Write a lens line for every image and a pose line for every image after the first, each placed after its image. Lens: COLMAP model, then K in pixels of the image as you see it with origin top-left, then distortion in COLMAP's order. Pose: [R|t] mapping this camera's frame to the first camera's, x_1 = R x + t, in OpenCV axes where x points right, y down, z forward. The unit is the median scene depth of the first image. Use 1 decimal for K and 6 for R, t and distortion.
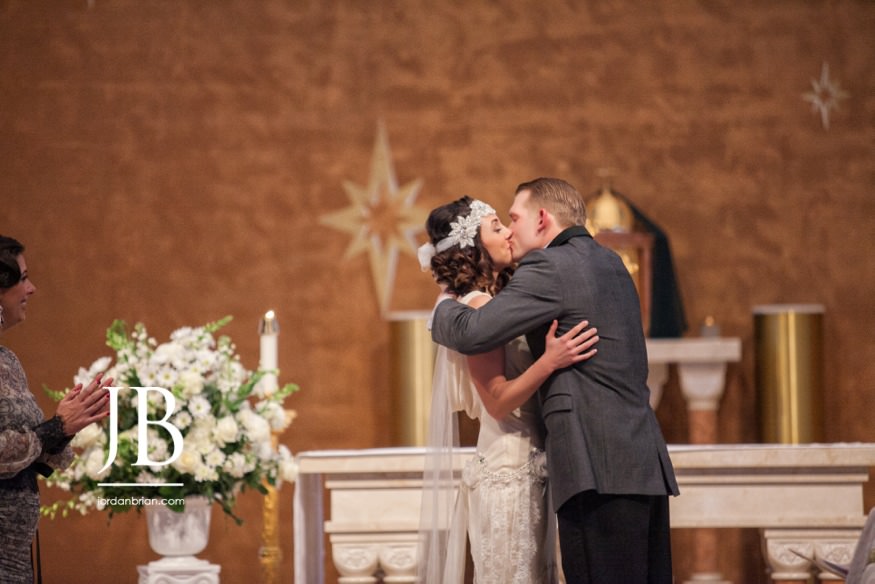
lens RADIAL K [[5131.9, 0, 437.5], [0, 5131.9, 292.0], [0, 0, 1]] dist [1.946473, -12.987538]
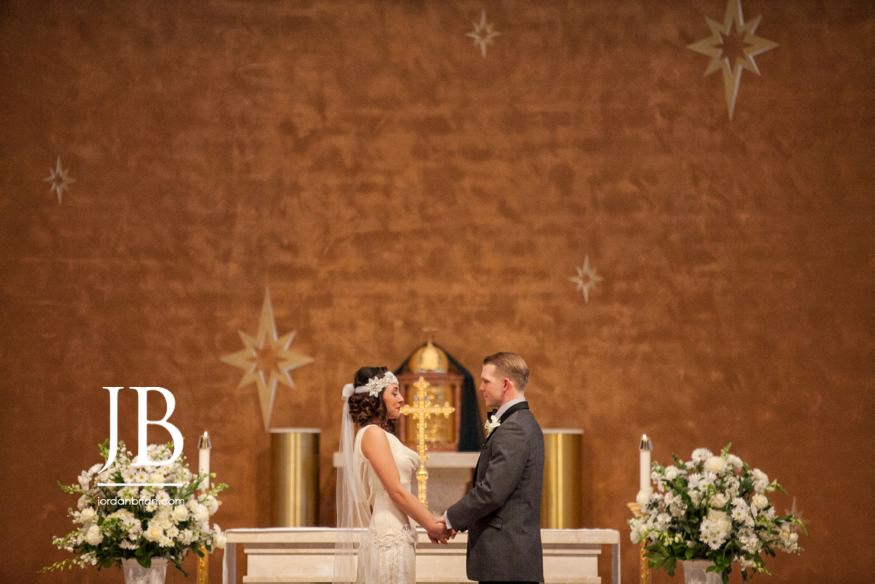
lens RADIAL K [[5131.9, 0, 437.5], [0, 5131.9, 292.0], [0, 0, 1]] dist [1.946473, -12.987538]
pose [[0.999003, 0.021371, 0.039196, -0.019756], [-0.020776, 0.999664, -0.015524, -0.011945], [-0.039515, 0.014694, 0.999111, -0.384577]]
